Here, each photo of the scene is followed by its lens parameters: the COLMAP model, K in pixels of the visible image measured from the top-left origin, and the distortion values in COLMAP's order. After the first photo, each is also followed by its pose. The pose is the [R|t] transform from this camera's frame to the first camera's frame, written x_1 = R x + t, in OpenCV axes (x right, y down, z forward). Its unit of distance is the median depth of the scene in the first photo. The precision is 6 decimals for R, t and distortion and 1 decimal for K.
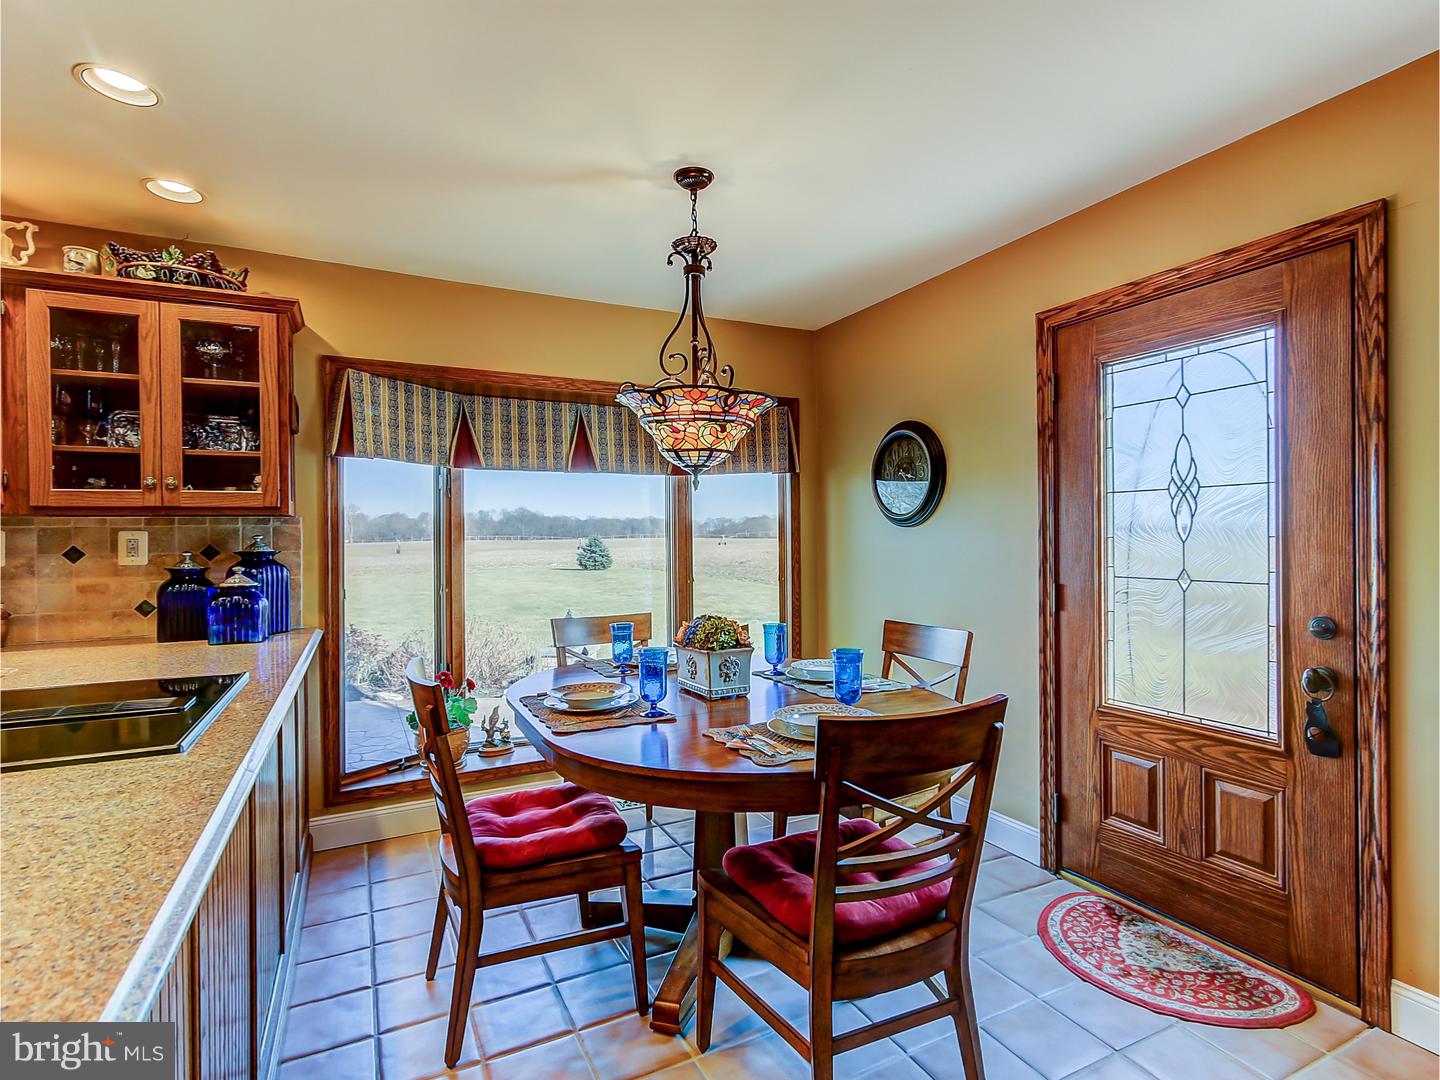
lens RADIAL K [[737.3, 0, 720.1], [0, 737.3, 536.1], [0, 0, 1]] dist [-0.000002, 0.002022]
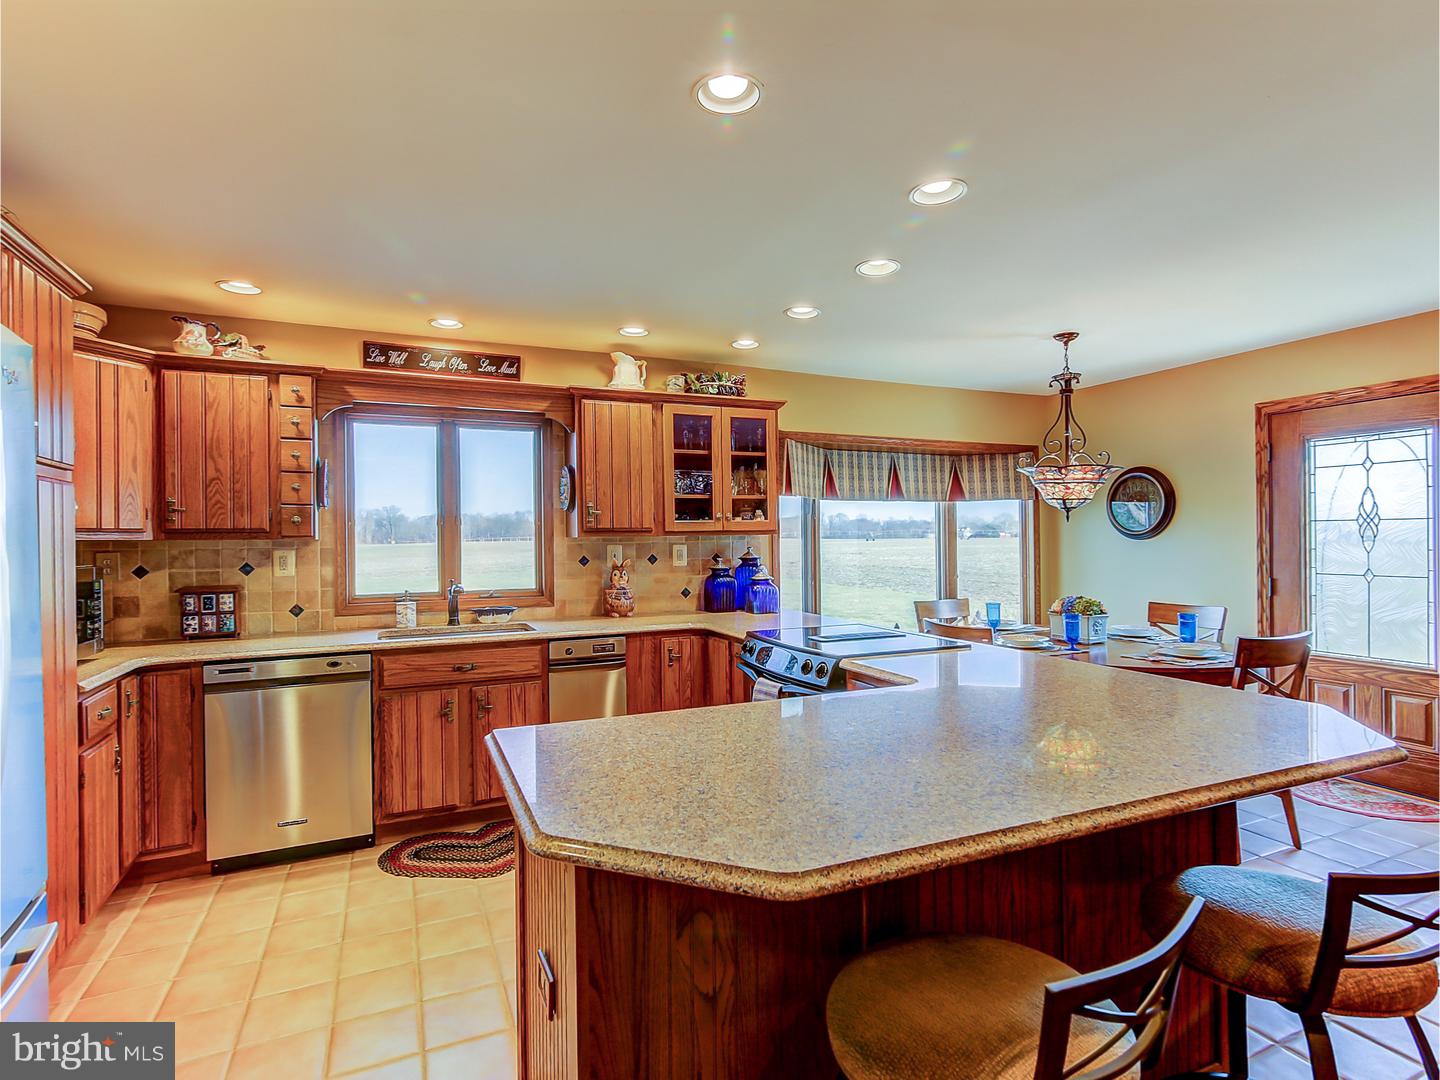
lens RADIAL K [[737.3, 0, 720.6], [0, 737.3, 535.3], [0, 0, 1]] dist [-0.000002, 0.002022]
pose [[0.999117, -0.000993, -0.042004, -0.683926], [0.000942, 0.999999, -0.001245, -0.027028], [0.042006, 0.001205, 0.999117, -0.648089]]
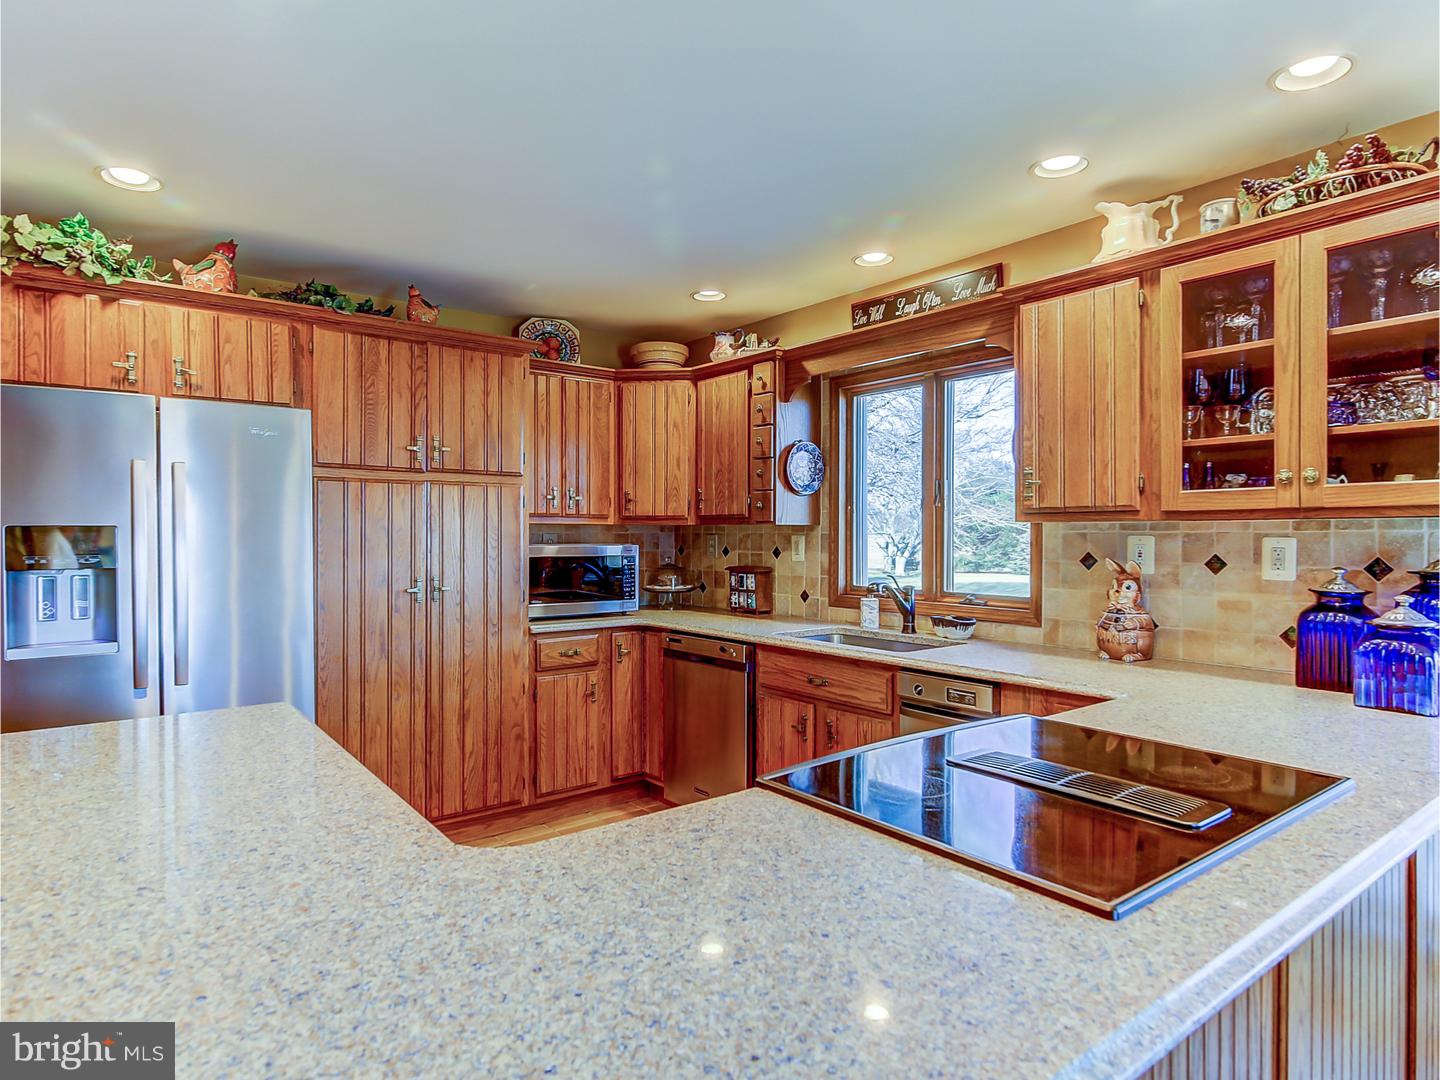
lens RADIAL K [[824.9, 0, 720.5], [0, 824.9, 539.9], [0, 0, 1]] dist [0.000648, -0.002617]
pose [[0.198099, 0.019642, -0.979985, -0.050210], [0.001954, 0.999789, 0.020434, -0.025091], [0.980180, -0.005963, 0.198019, 0.254057]]
